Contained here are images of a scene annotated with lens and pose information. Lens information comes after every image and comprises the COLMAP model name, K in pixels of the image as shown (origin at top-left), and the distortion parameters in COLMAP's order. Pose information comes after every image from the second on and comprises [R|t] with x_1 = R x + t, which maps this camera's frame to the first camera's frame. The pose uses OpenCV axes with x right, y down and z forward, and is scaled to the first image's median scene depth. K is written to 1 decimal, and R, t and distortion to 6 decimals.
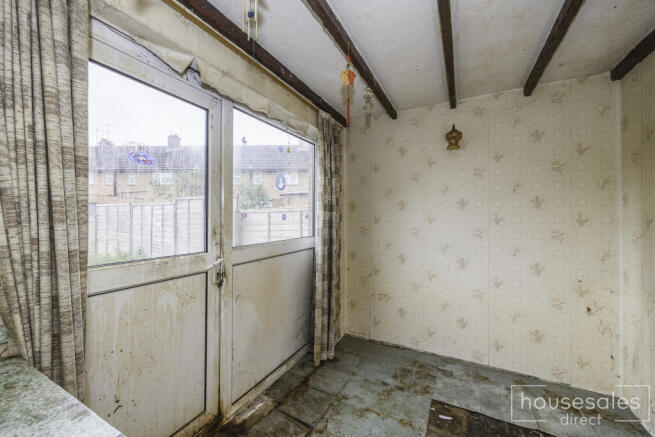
lens RADIAL K [[255.0, 0, 327.1], [0, 255.0, 214.6], [0, 0, 1]] dist [-0.001457, -0.000128]
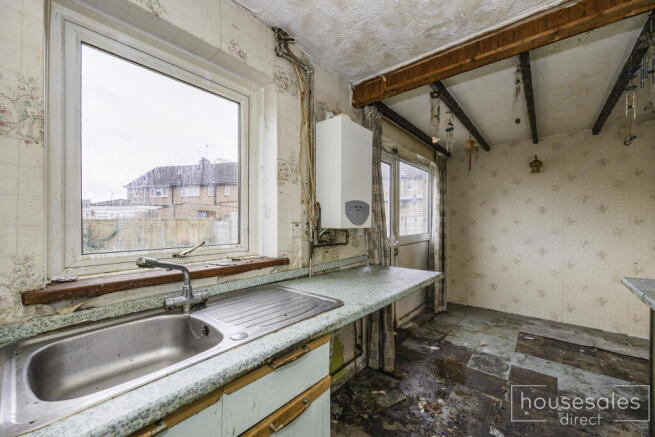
lens RADIAL K [[260.8, 0, 325.0], [0, 260.8, 223.9], [0, 0, 1]] dist [0.000640, 0.000002]
pose [[0.976658, -0.001706, -0.214795, -0.362362], [0.005002, 0.999878, 0.014802, 0.005831], [0.214744, -0.015531, 0.976547, -0.723349]]
